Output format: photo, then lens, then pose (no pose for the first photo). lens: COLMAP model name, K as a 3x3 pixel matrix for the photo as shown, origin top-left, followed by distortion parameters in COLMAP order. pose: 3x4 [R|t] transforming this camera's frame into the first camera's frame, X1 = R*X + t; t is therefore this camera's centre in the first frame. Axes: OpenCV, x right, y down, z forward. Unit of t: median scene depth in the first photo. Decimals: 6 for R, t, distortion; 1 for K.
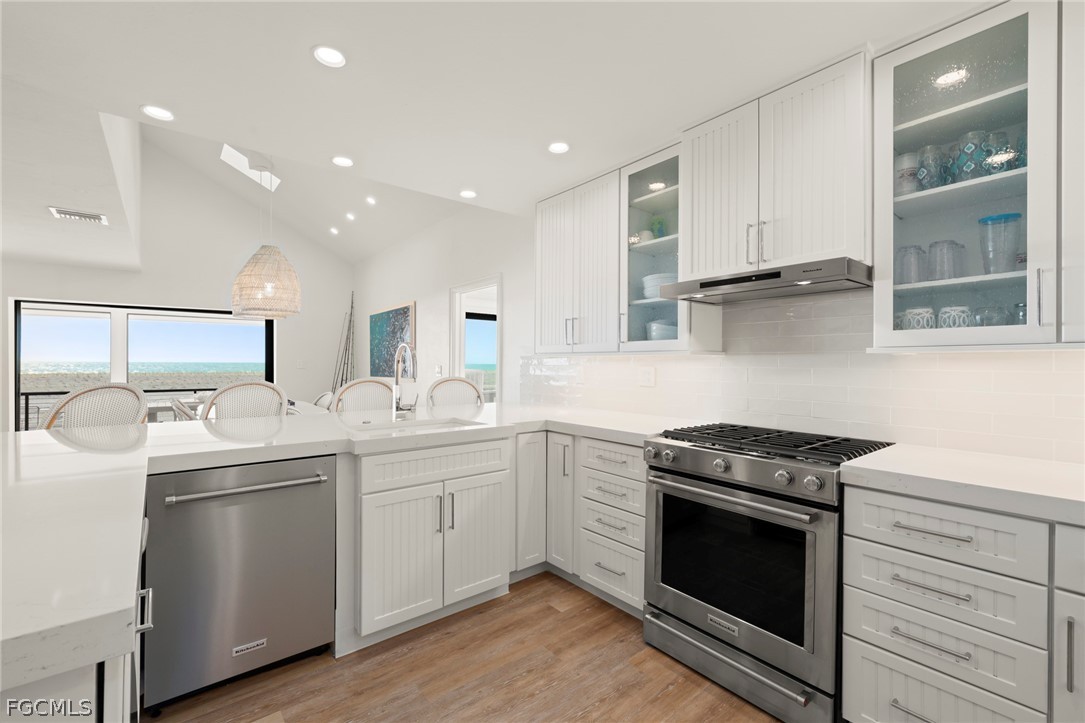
lens RADIAL K [[460.5, 0, 538.0], [0, 460.5, 360.0], [0, 0, 1]] dist [-0.000498, 0.000140]
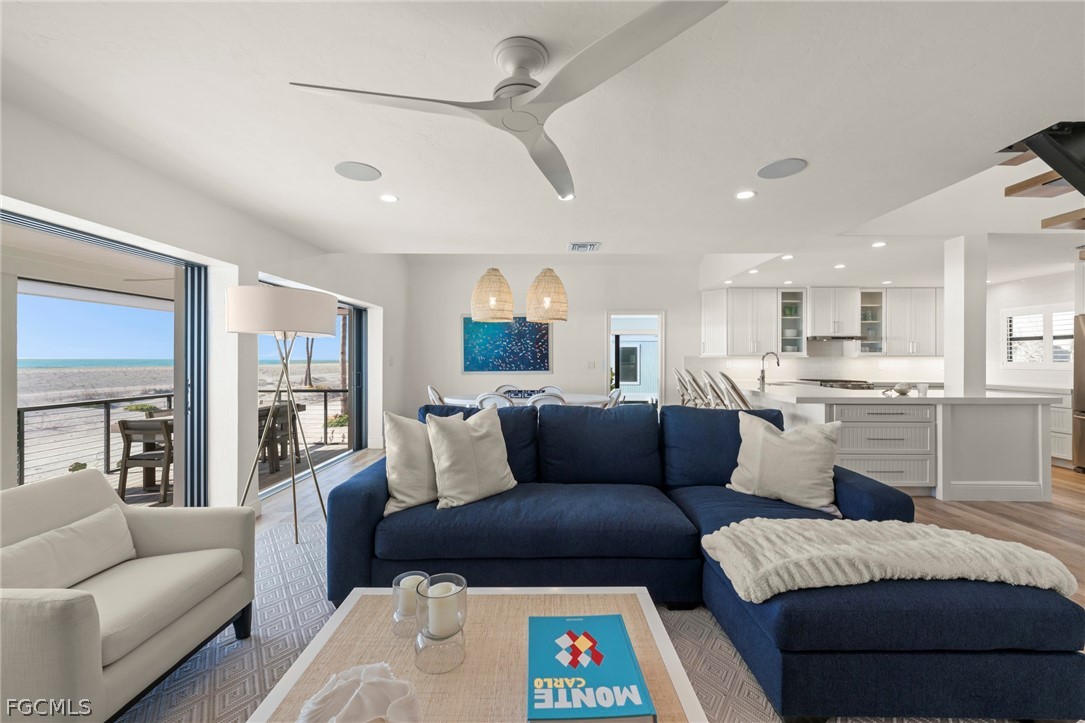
lens RADIAL K [[431.9, 0, 544.6], [0, 431.9, 357.2], [0, 0, 1]] dist [-0.000580, 0.000127]
pose [[0.646907, 0.004695, 0.762555, -2.173623], [-0.006389, 0.999979, -0.000736, 0.002257], [-0.762542, -0.004396, 0.646924, 0.325979]]
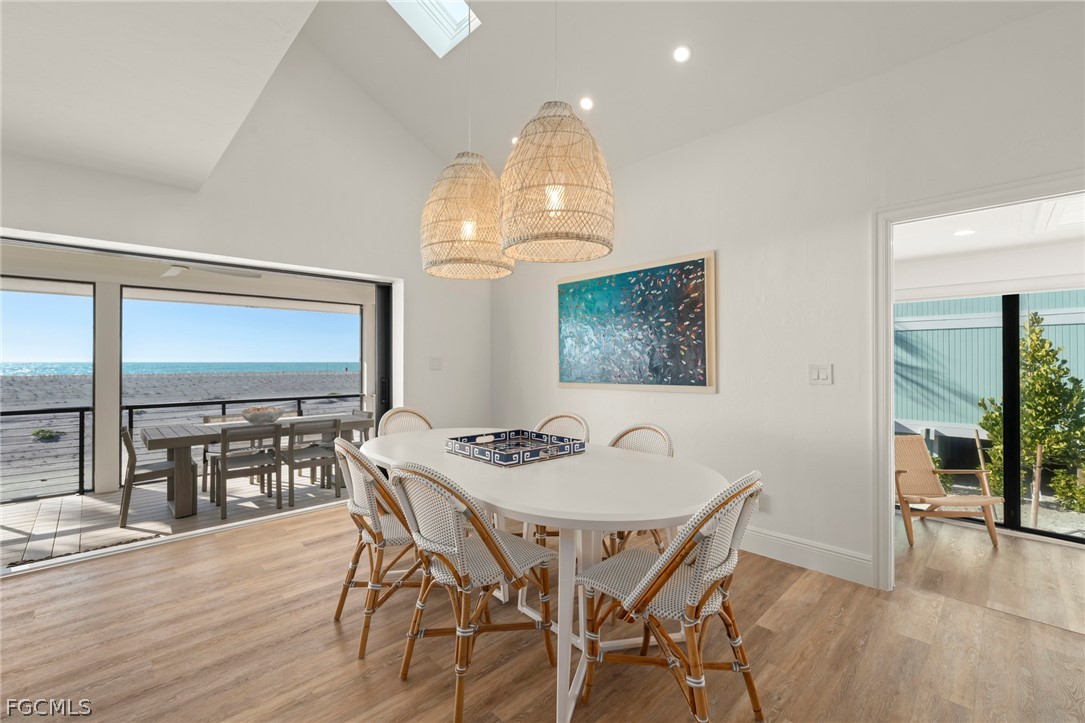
lens RADIAL K [[460.5, 0, 538.0], [0, 460.5, 360.0], [0, 0, 1]] dist [-0.000498, 0.000140]
pose [[0.995533, -0.002745, 0.094375, -0.937953], [0.002561, 0.999995, 0.002067, 0.010191], [-0.094380, -0.001816, 0.995535, 0.777854]]
